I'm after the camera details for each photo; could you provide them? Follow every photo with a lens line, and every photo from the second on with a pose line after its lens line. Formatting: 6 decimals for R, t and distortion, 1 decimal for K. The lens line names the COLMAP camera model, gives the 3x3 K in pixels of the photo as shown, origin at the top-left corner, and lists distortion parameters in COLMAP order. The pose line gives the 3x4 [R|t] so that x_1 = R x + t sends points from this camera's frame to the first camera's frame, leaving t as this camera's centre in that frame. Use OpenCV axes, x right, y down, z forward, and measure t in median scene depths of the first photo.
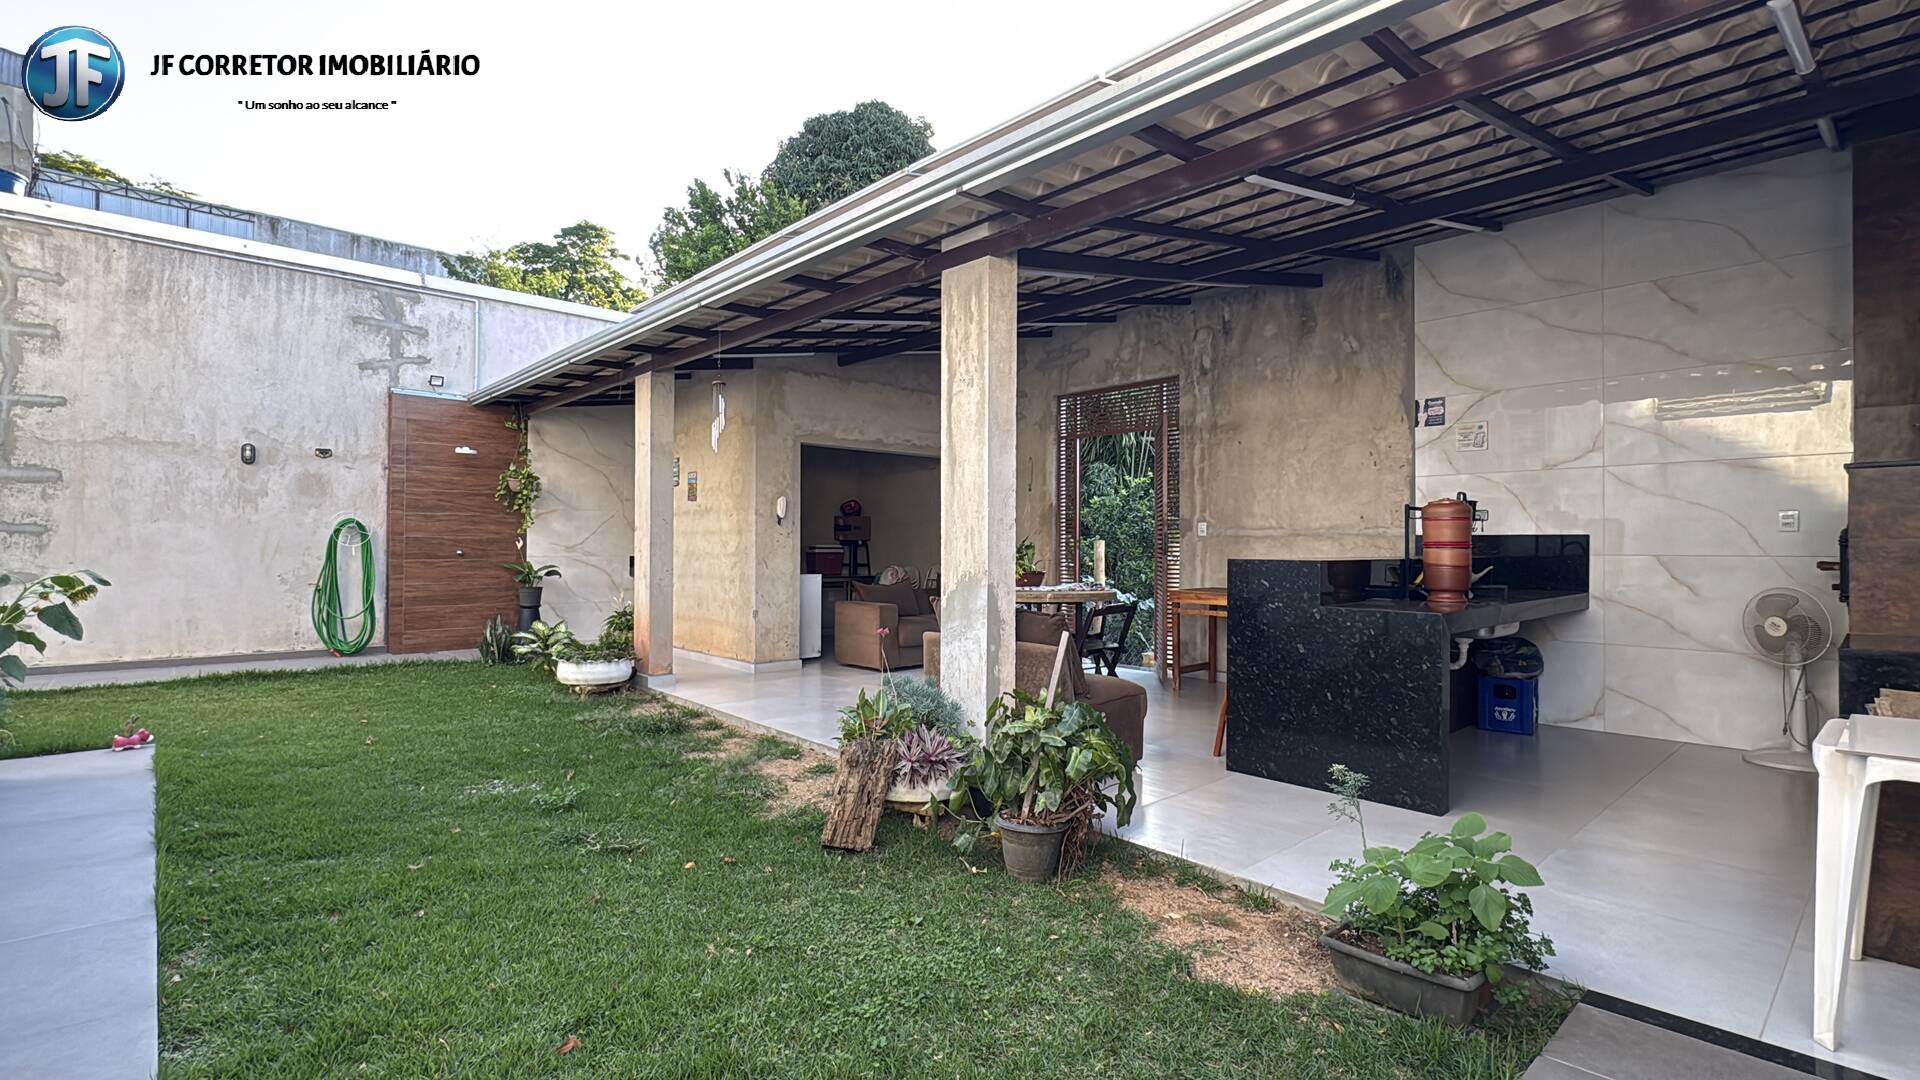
lens RADIAL K [[873.9, 0, 959.0], [0, 873.9, 542.4], [0, 0, 1]] dist [-0.002895, 0.000303]
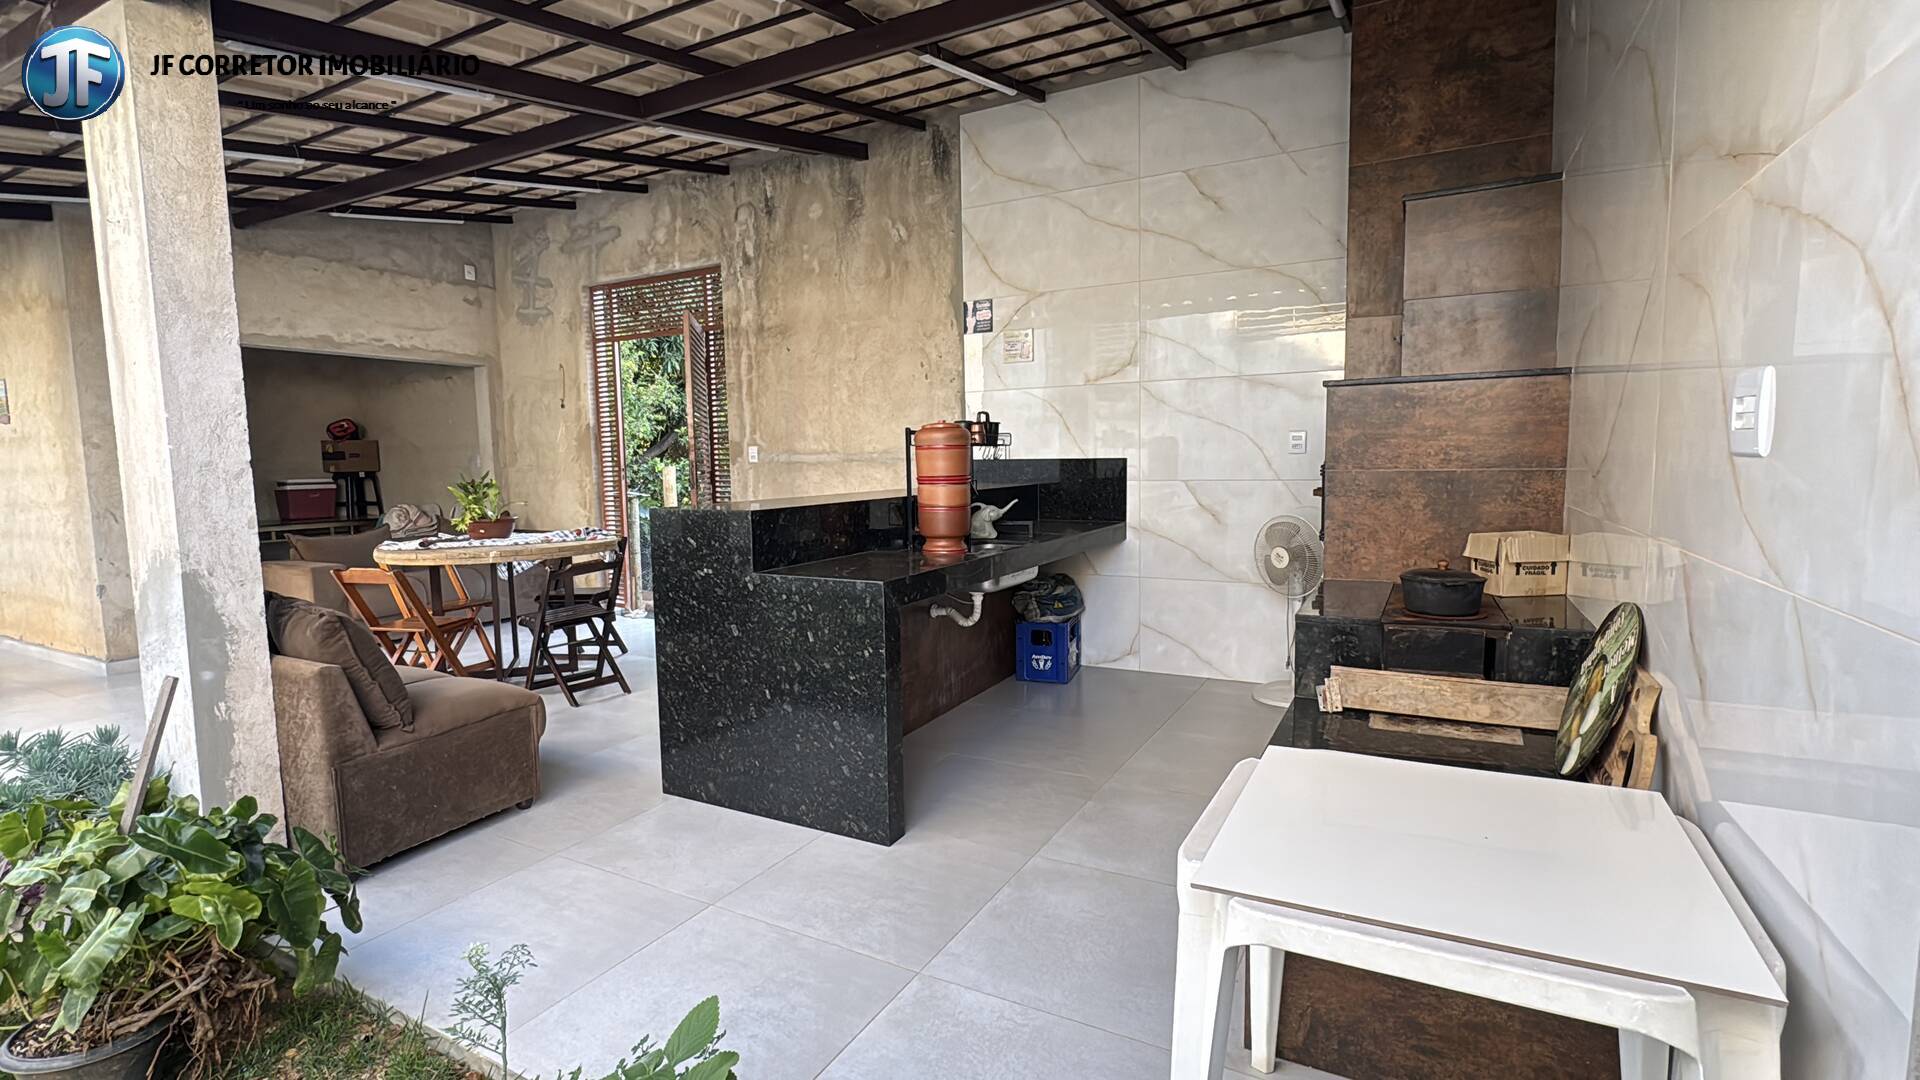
lens RADIAL K [[873.9, 0, 958.1], [0, 873.9, 542.3], [0, 0, 1]] dist [-0.002895, 0.000303]
pose [[0.943760, -0.051725, 0.326561, 0.258283], [0.019148, 0.994580, 0.102198, -0.018273], [-0.330077, -0.090198, 0.939635, 0.199554]]
